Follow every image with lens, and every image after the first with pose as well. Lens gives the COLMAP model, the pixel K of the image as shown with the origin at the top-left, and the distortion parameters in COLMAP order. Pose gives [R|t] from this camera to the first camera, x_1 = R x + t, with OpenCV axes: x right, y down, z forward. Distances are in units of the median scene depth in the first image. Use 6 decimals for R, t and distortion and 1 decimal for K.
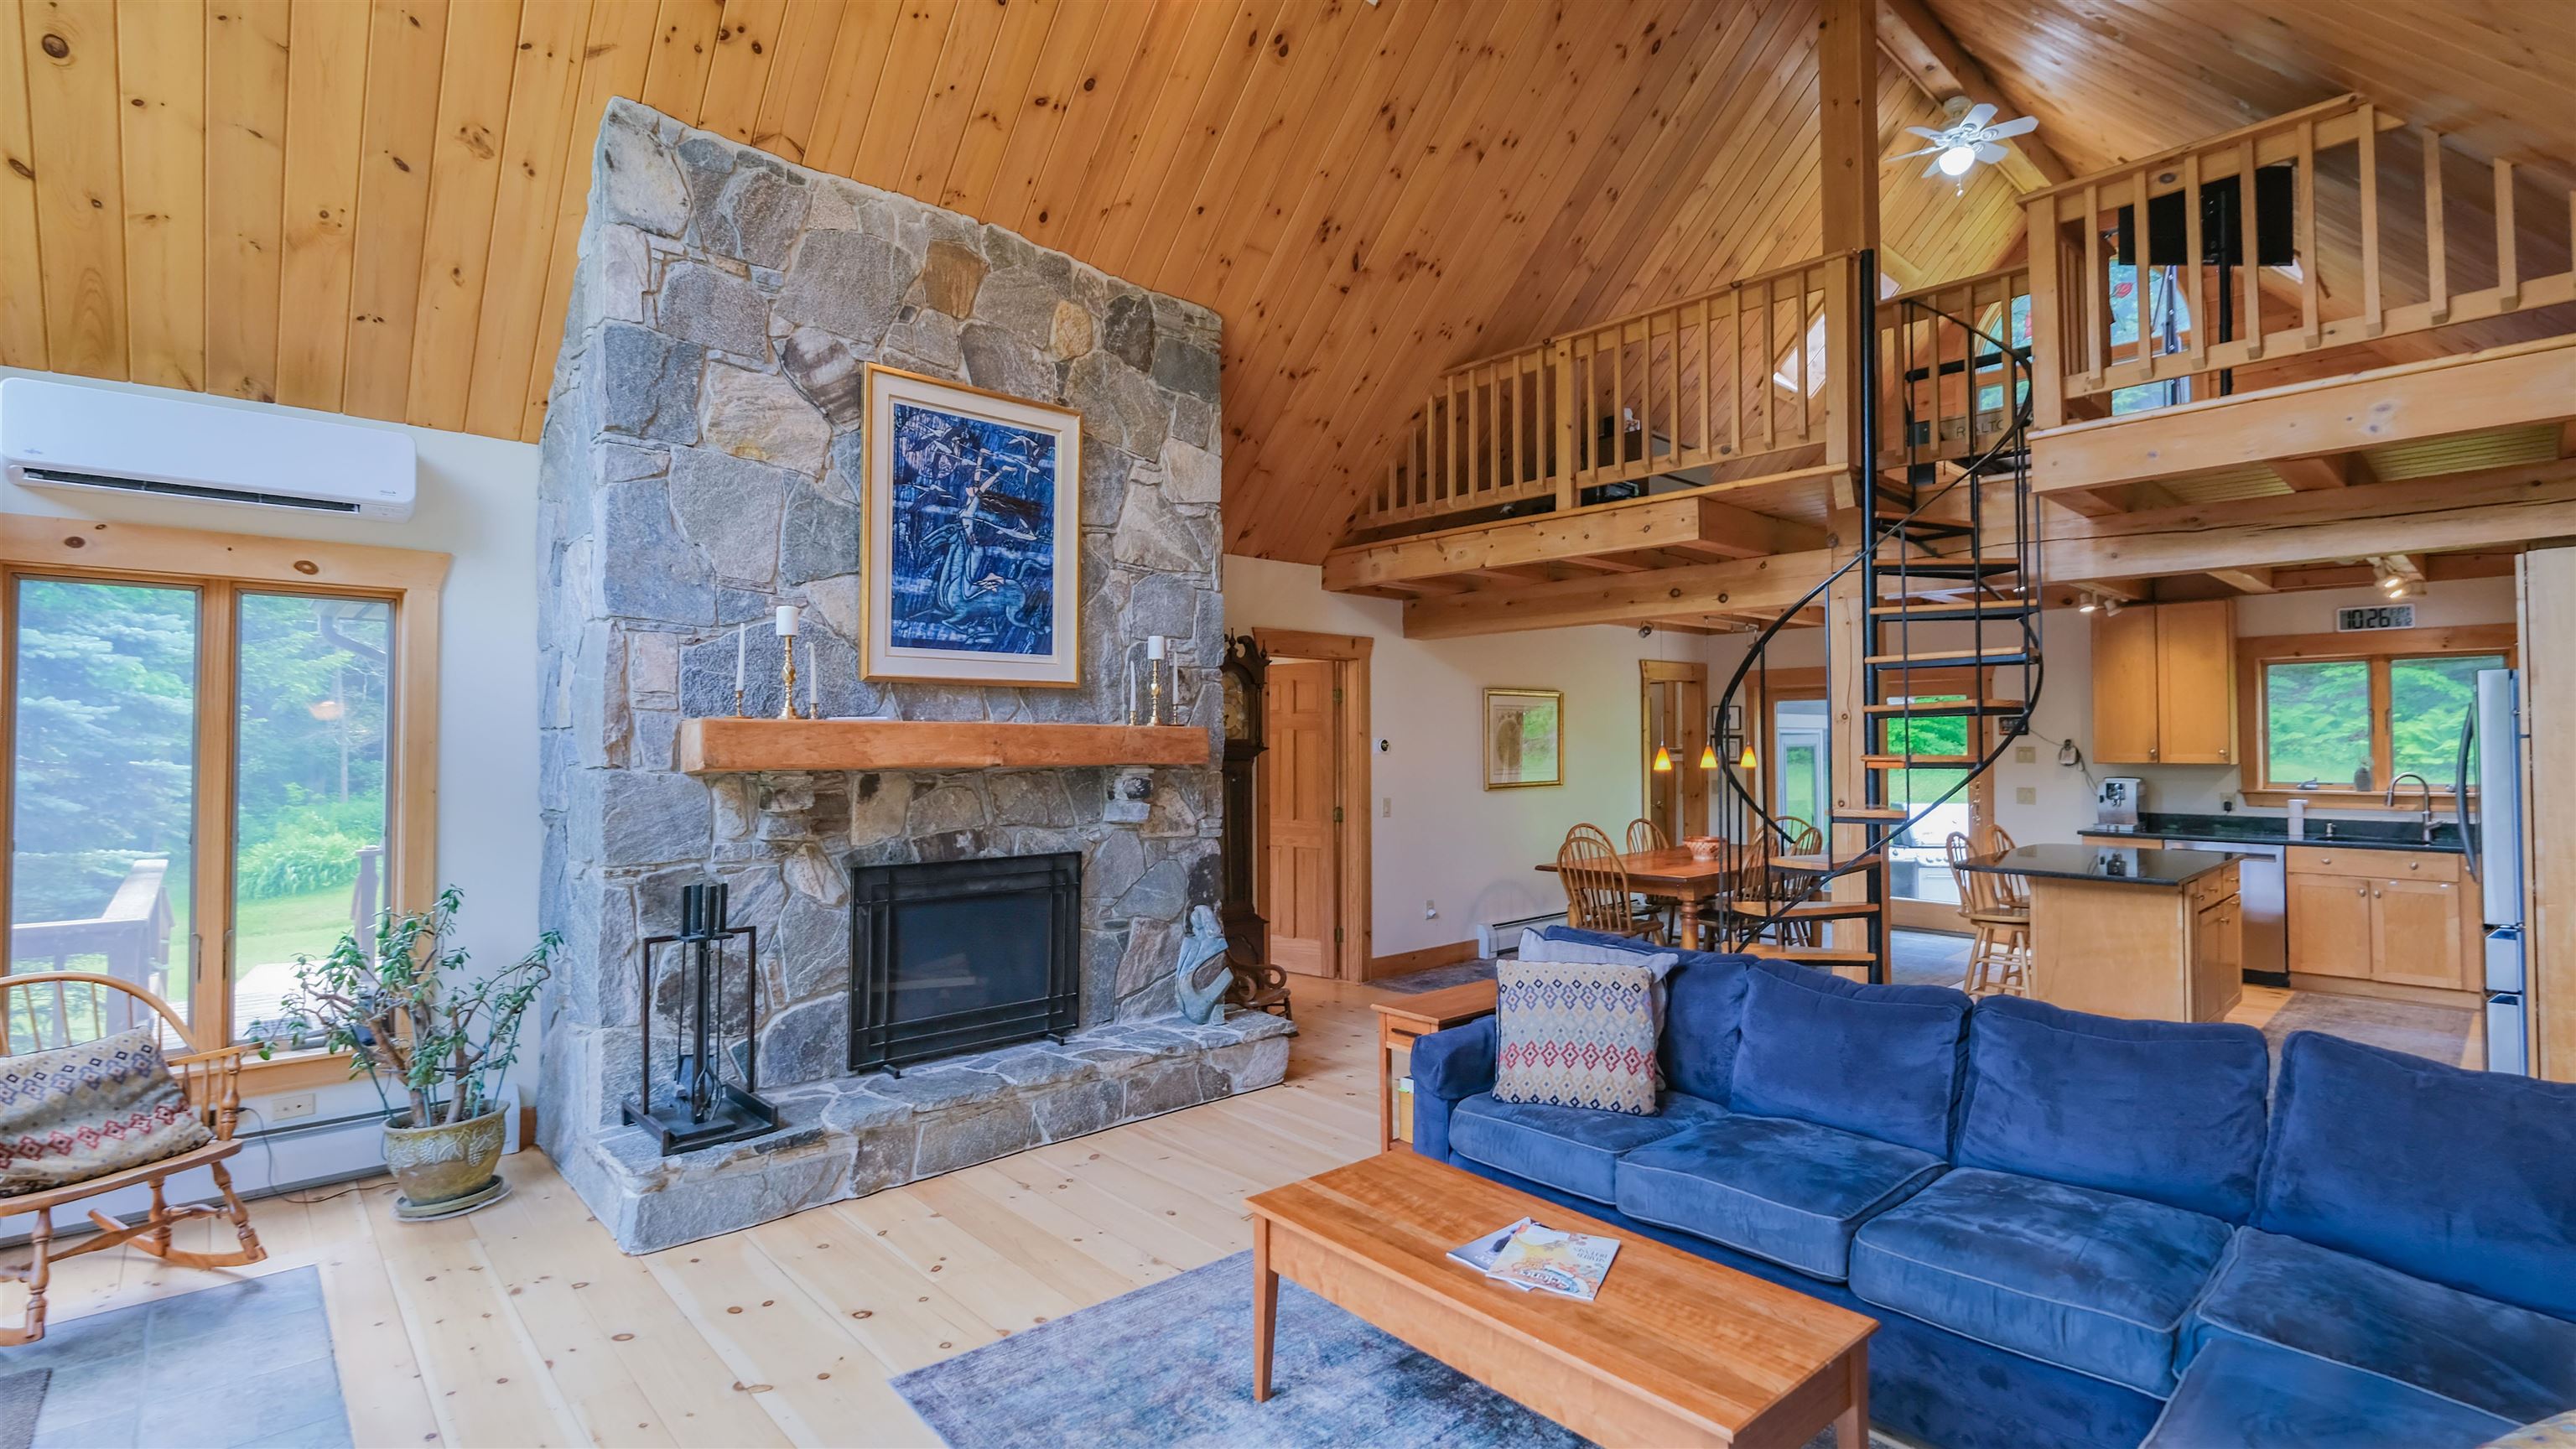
lens RADIAL K [[1175.1, 0, 1315.4], [0, 1175.1, 705.6], [0, 0, 1]] dist [-0.000589, 0.000366]
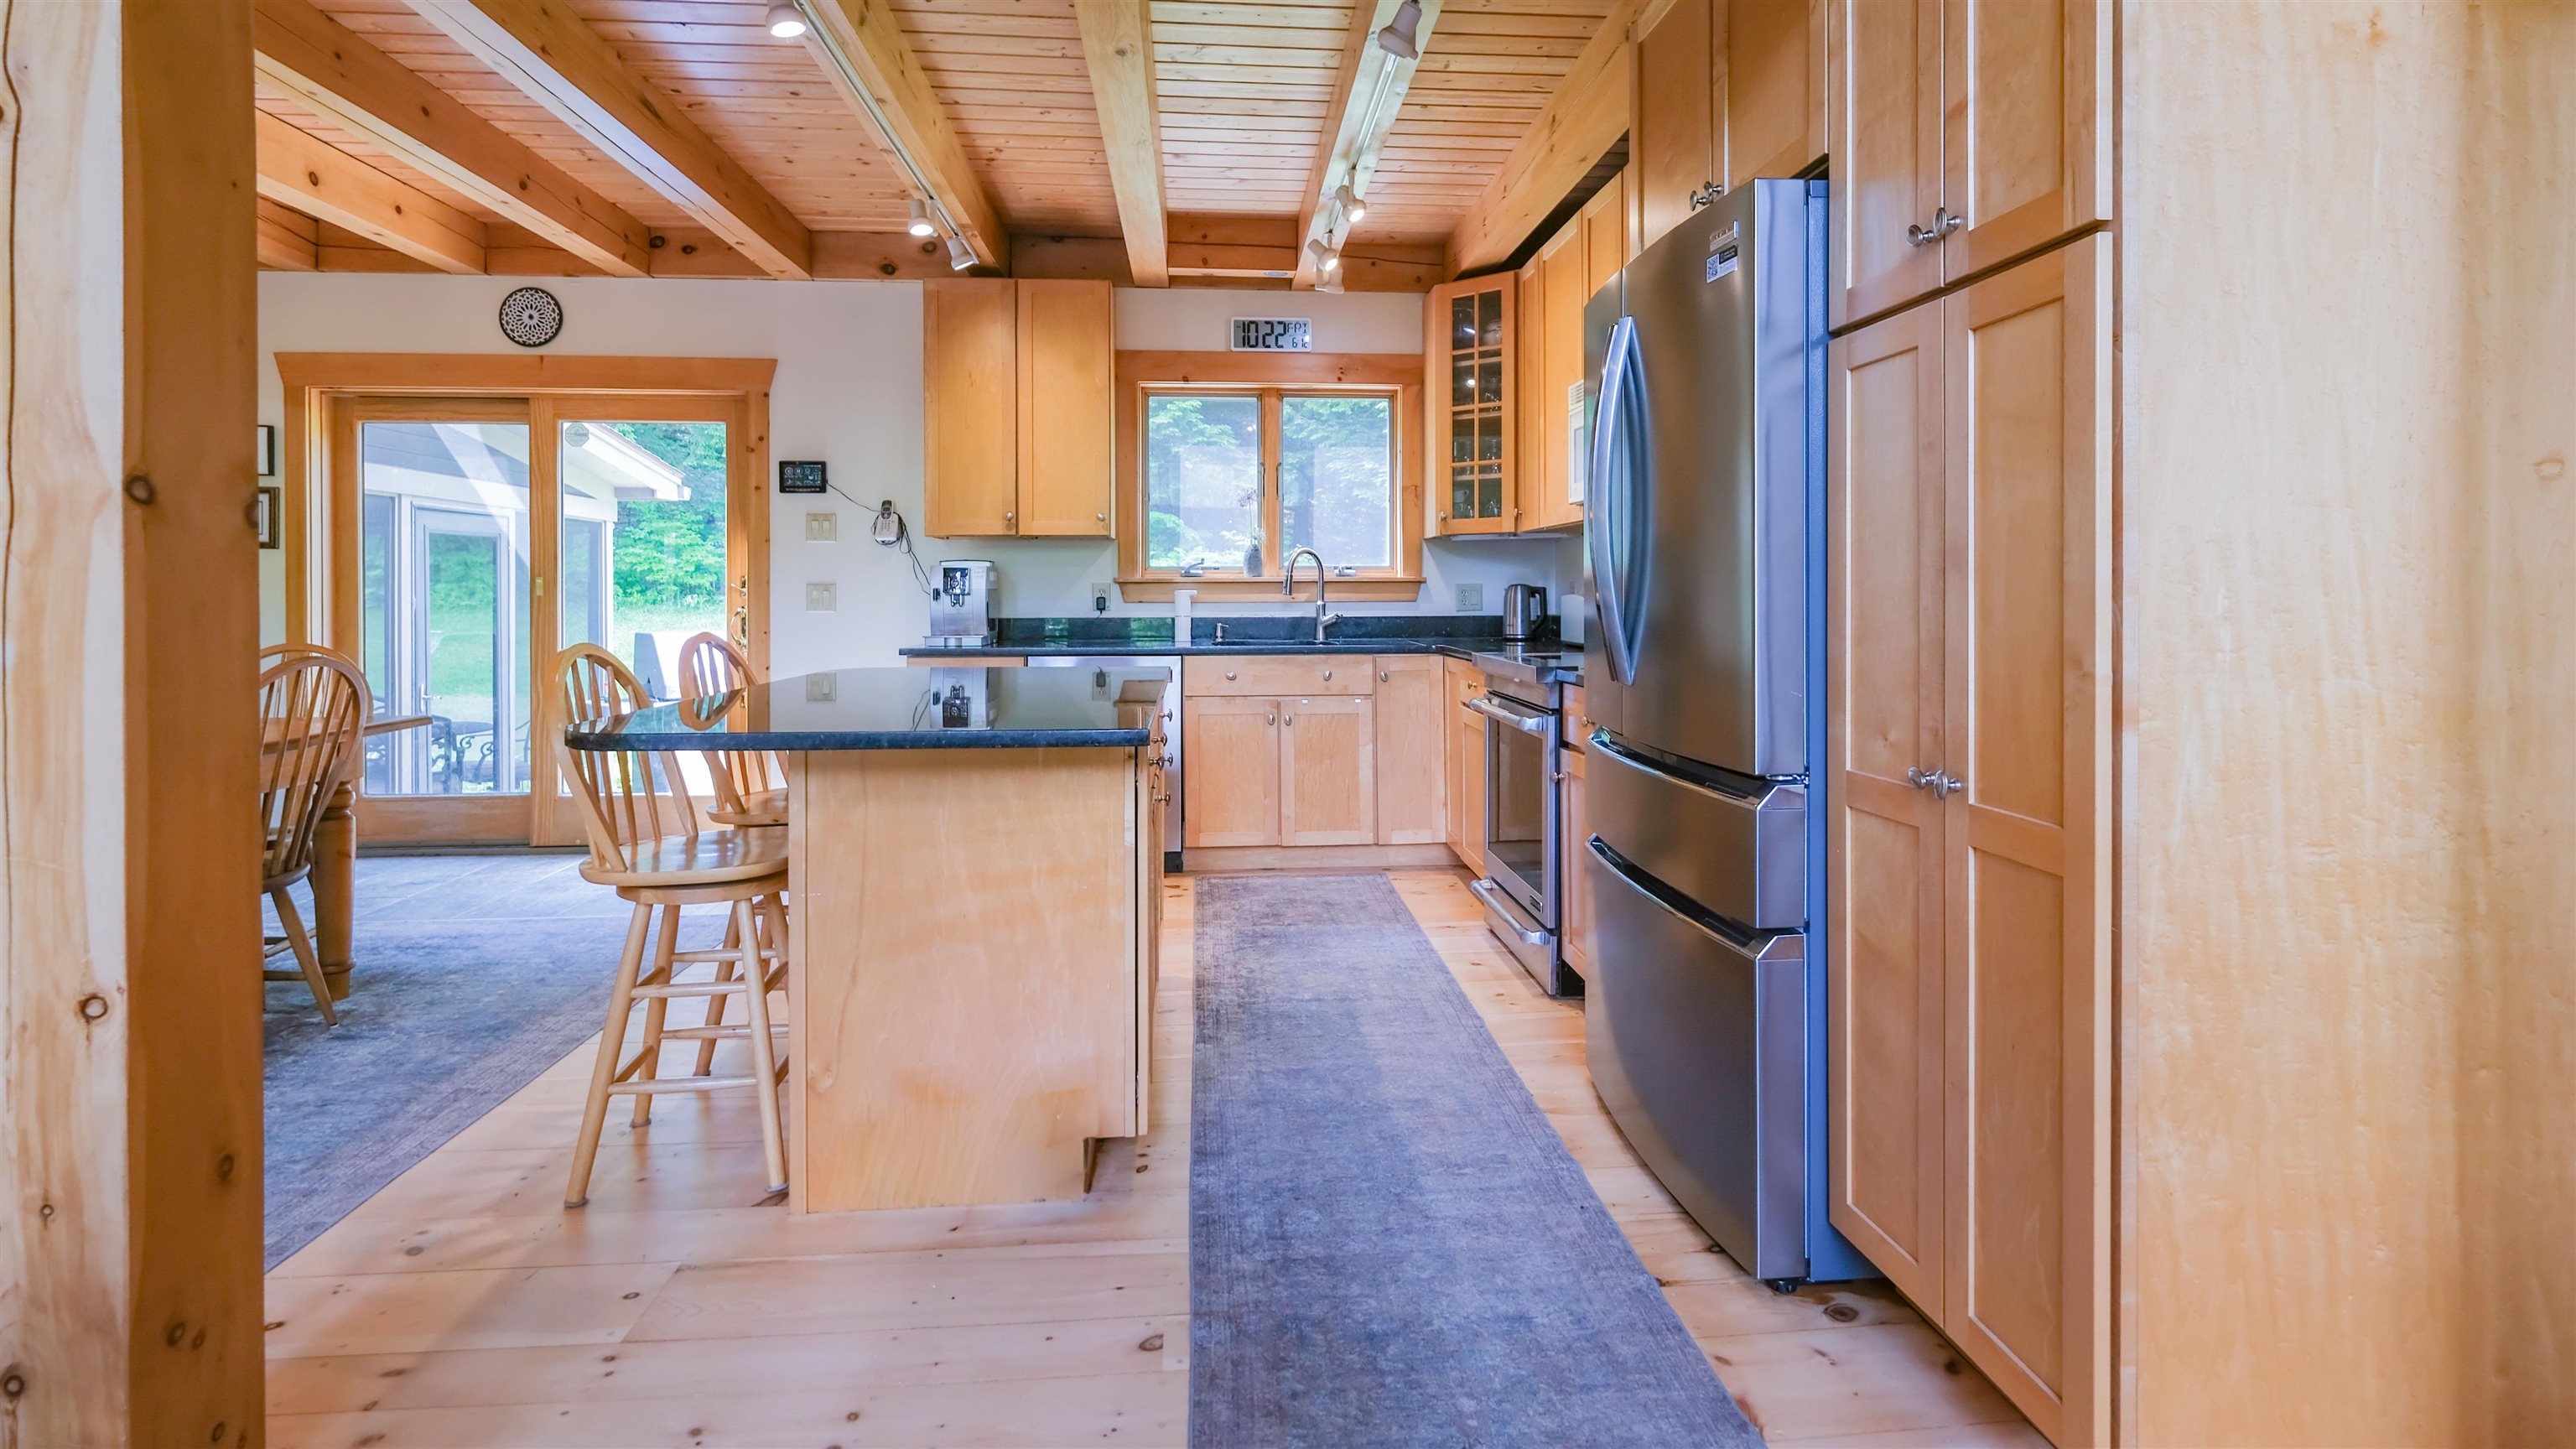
lens RADIAL K [[1272.7, 0, 1315.6], [0, 1272.7, 605.4], [0, 0, 1]] dist [-0.000332, -0.000101]
pose [[0.625974, -0.008570, 0.779797, 0.316356], [-0.023358, 0.999285, 0.029733, 0.067115], [-0.779494, -0.036827, 0.625327, 0.492505]]
